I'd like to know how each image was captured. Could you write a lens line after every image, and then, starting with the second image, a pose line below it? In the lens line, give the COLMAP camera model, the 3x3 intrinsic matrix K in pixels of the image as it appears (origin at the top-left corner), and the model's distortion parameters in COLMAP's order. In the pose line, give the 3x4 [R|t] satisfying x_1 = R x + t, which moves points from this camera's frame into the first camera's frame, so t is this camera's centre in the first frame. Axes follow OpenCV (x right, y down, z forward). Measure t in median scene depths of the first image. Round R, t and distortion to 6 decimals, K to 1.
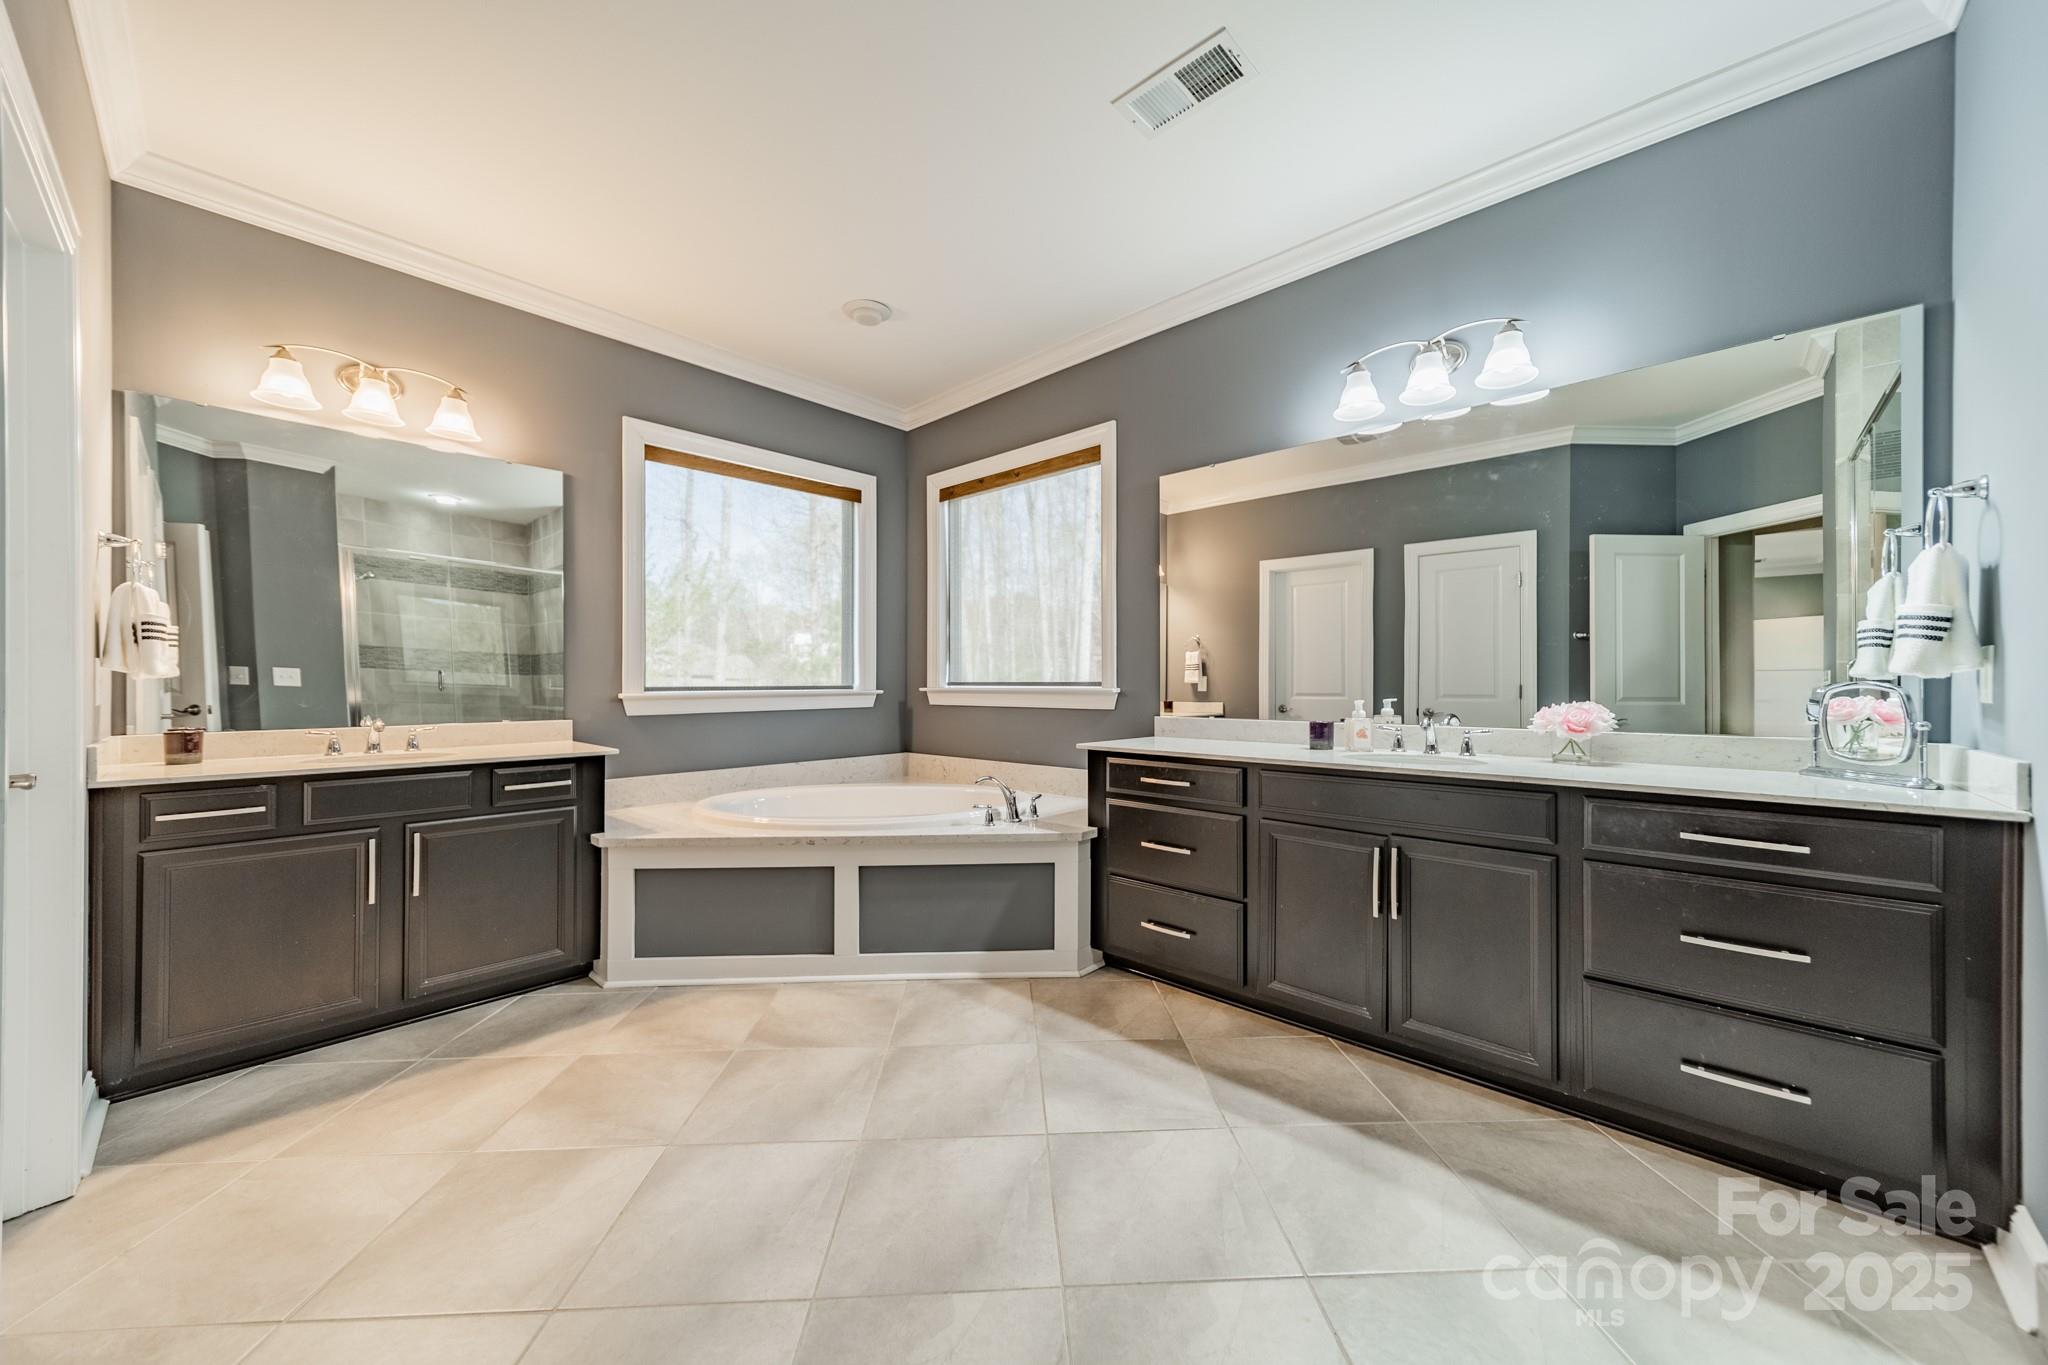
lens RADIAL K [[728.8, 0, 1029.2], [0, 728.8, 682.5], [0, 0, 1]] dist [0.008103, -0.000021]
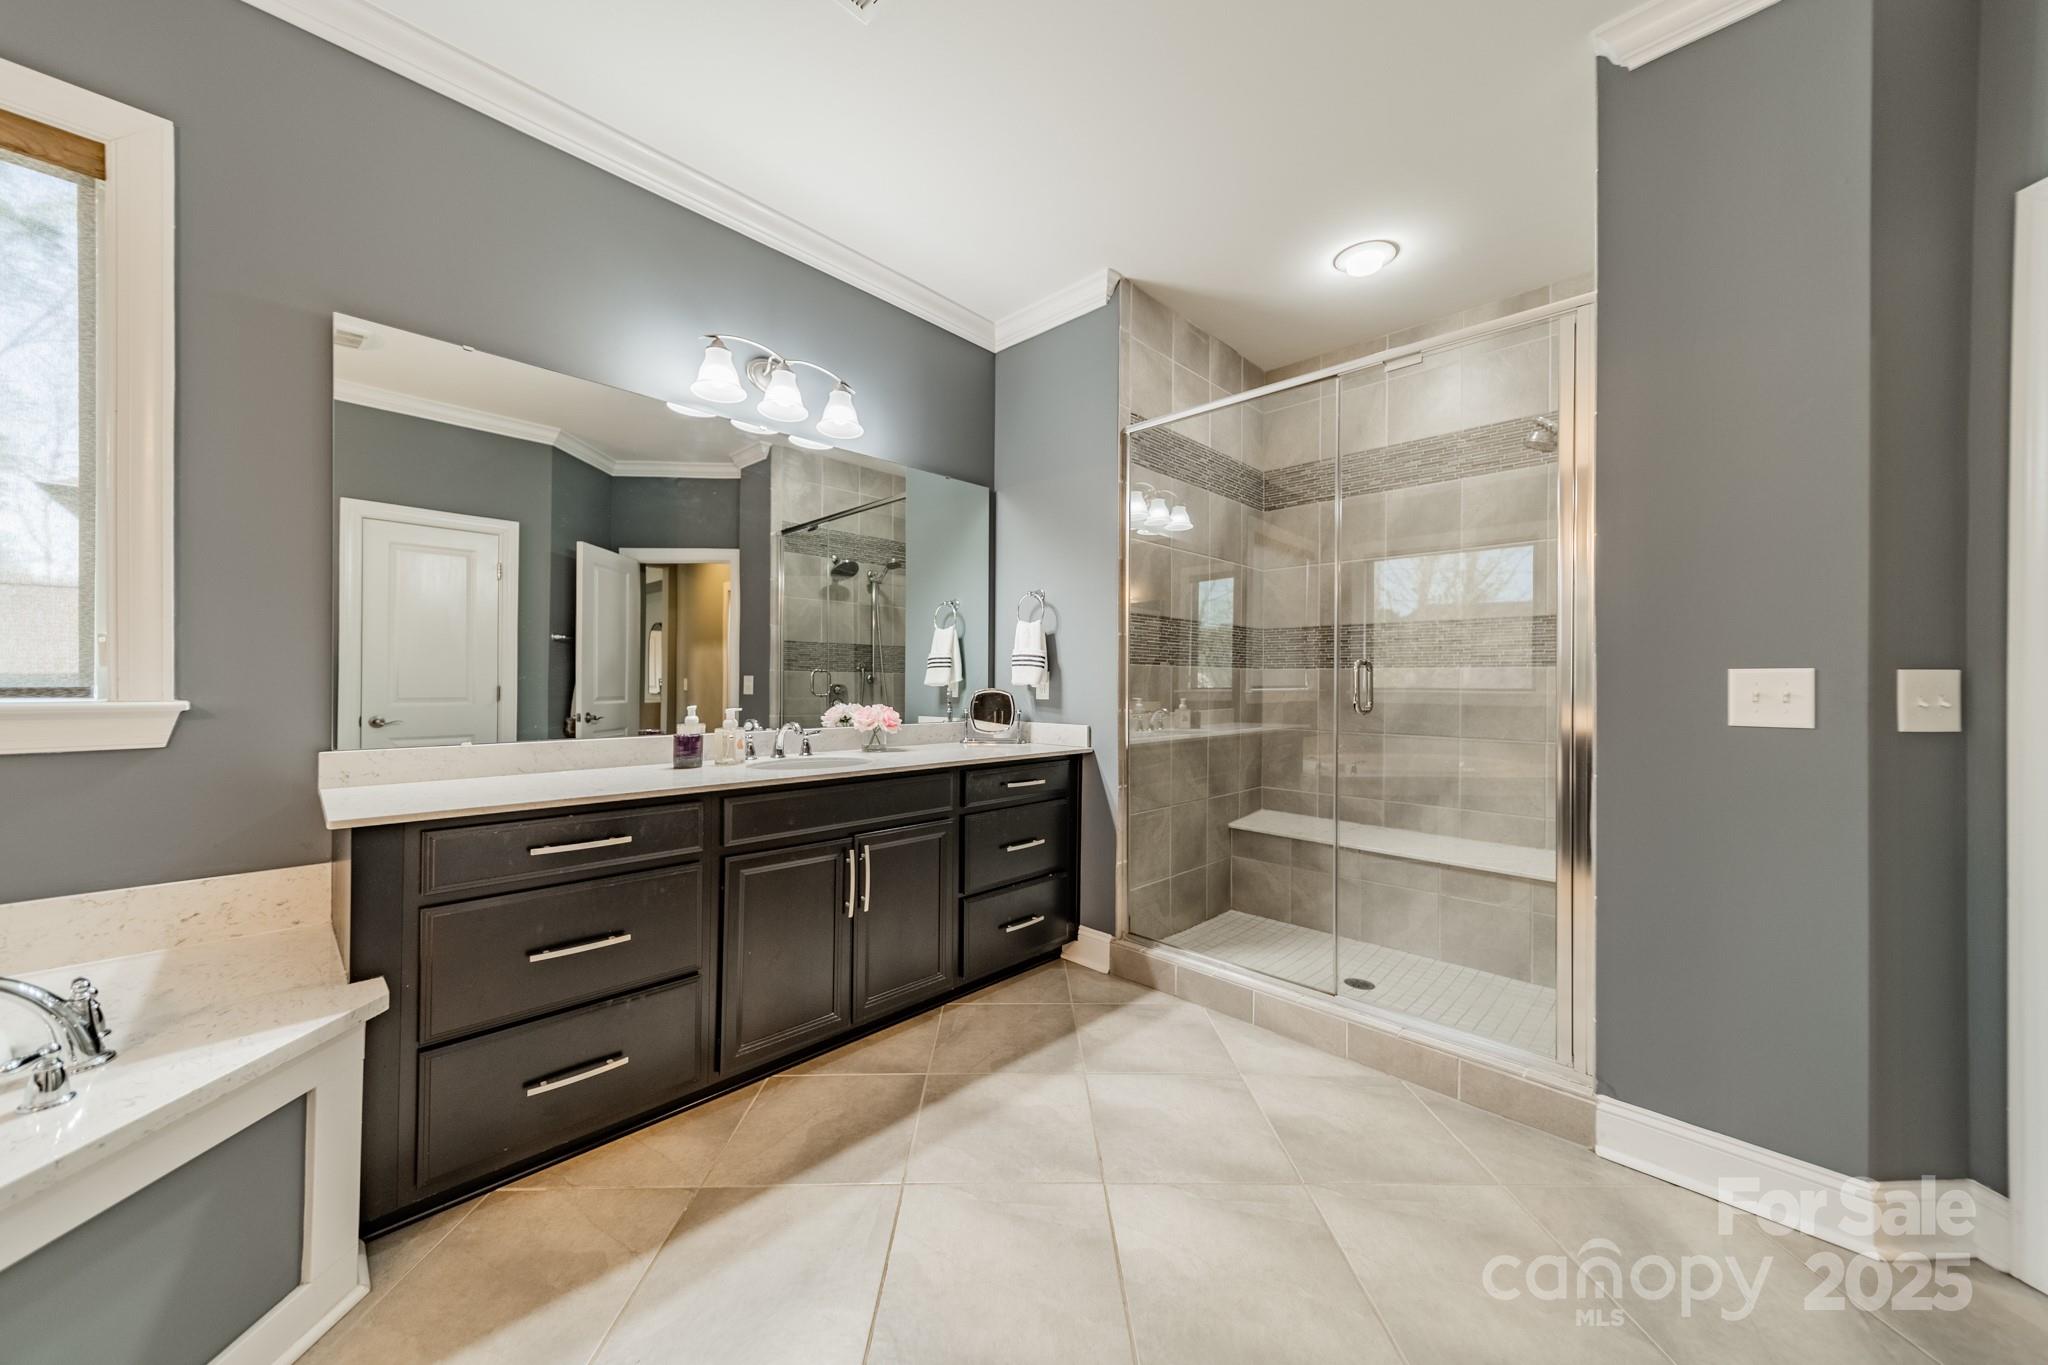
lens RADIAL K [[728.8, 0, 1029.0], [0, 728.8, 680.8], [0, 0, 1]] dist [0.008103, -0.000021]
pose [[0.023851, 0.001729, 0.999714, -0.483879], [-0.006339, 0.999979, -0.001579, -0.011520], [-0.999695, -0.006300, 0.023862, 0.633959]]
